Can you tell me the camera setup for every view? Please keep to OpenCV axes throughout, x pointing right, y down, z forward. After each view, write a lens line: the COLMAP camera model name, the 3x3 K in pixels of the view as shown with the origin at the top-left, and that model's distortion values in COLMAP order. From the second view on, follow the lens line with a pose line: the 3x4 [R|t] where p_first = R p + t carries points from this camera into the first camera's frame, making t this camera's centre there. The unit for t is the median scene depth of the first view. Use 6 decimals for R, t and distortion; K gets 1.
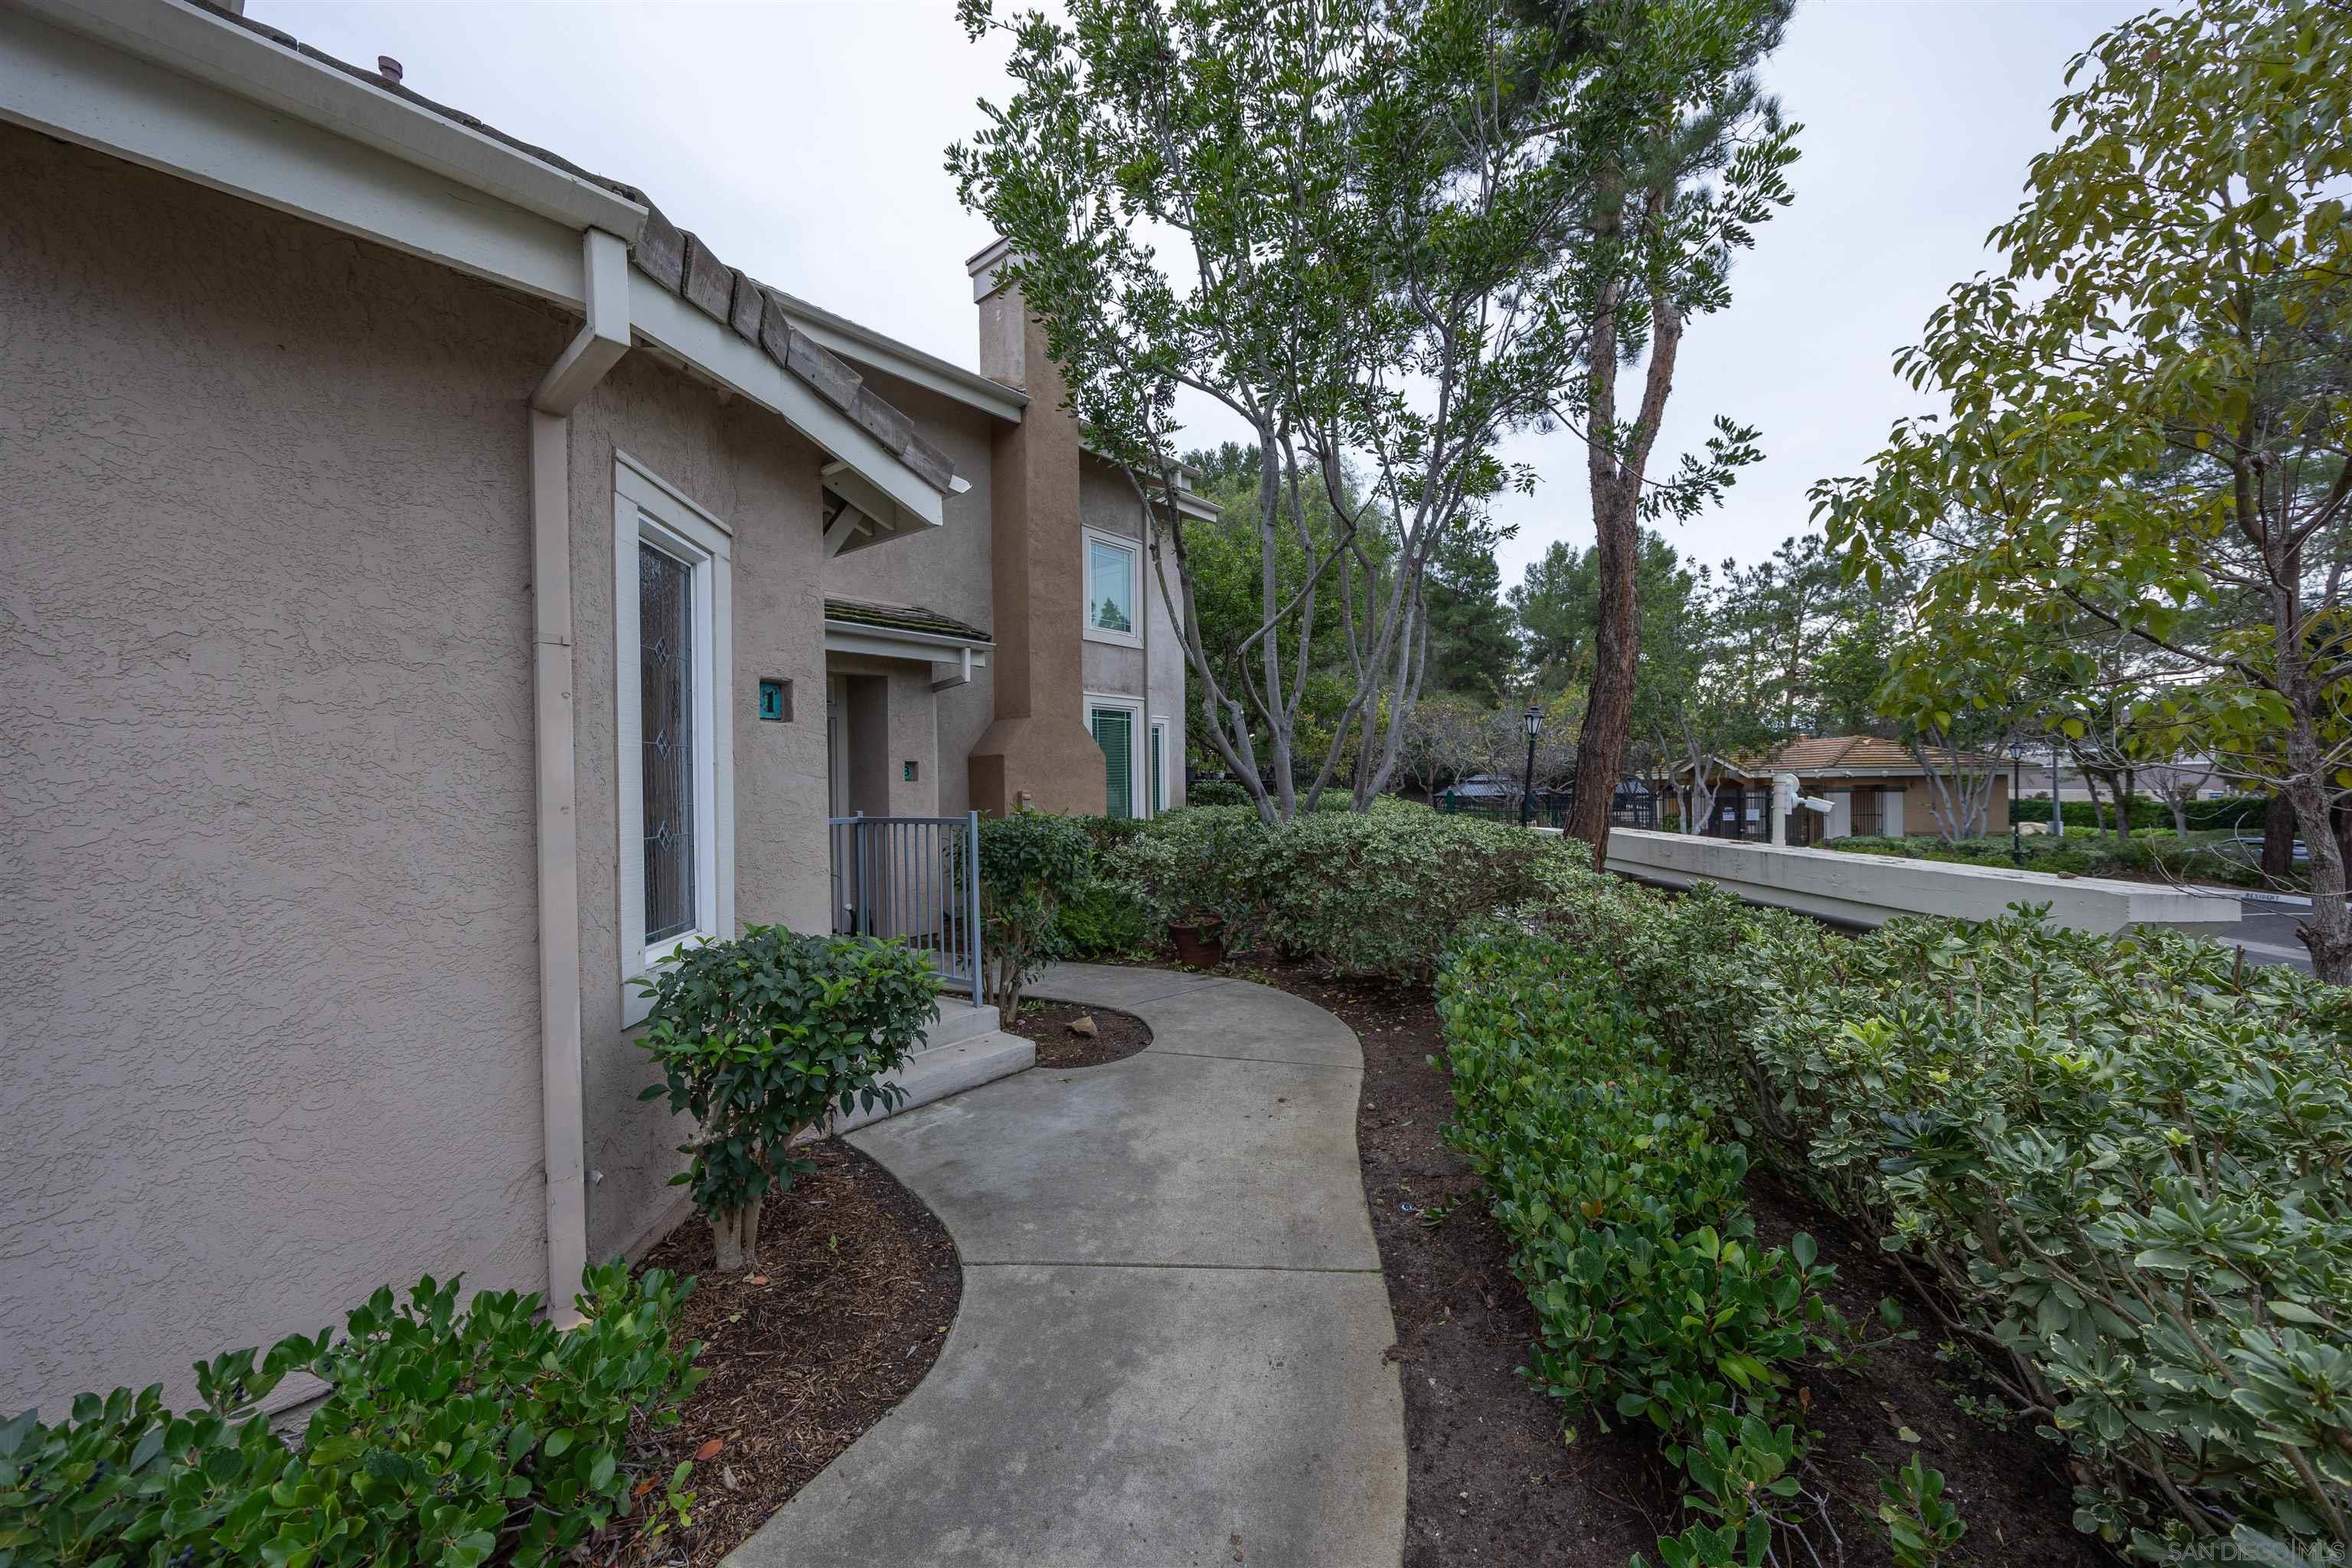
lens RADIAL K [[921.1, 0, 1173.0], [0, 921.1, 786.9], [0, 0, 1]] dist [-0.000117, -0.000055]
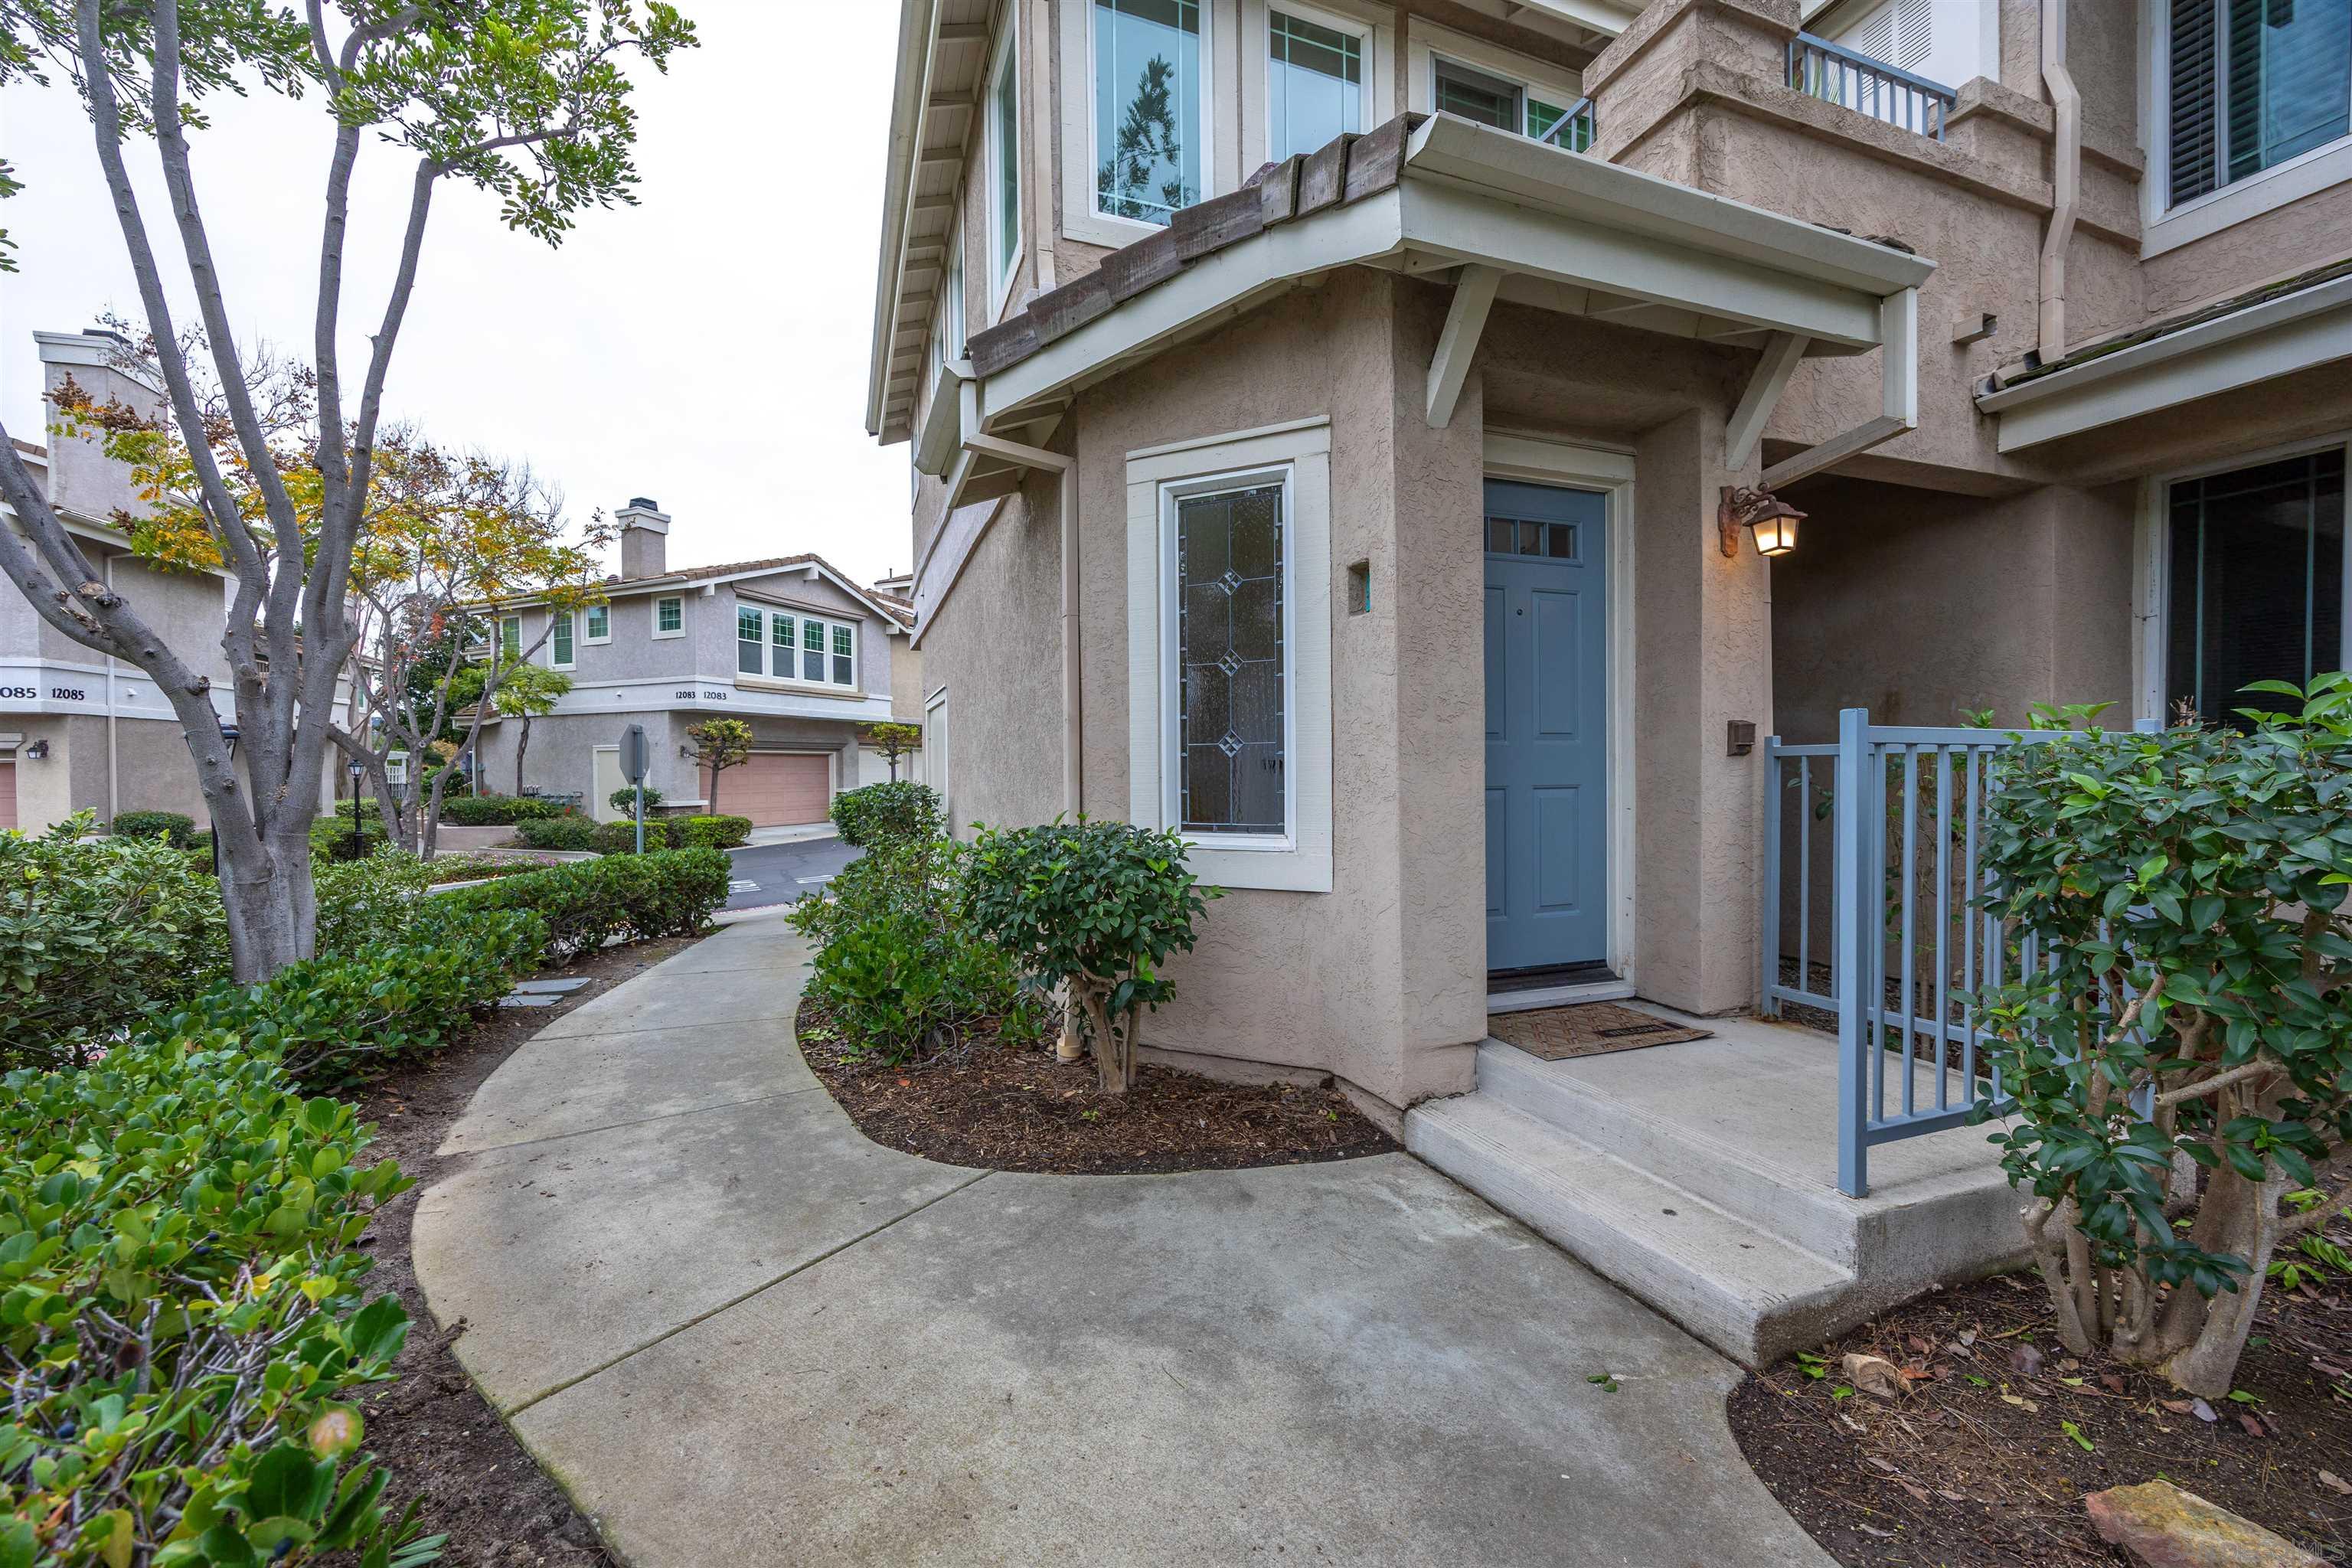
lens RADIAL K [[921.1, 0, 1174.4], [0, 921.1, 780.5], [0, 0, 1]] dist [-0.000117, -0.000055]
pose [[-0.527546, 0.026069, -0.849126, 0.415554], [0.008972, 0.999644, 0.025116, 0.065690], [0.849479, 0.005631, -0.527592, 1.404527]]
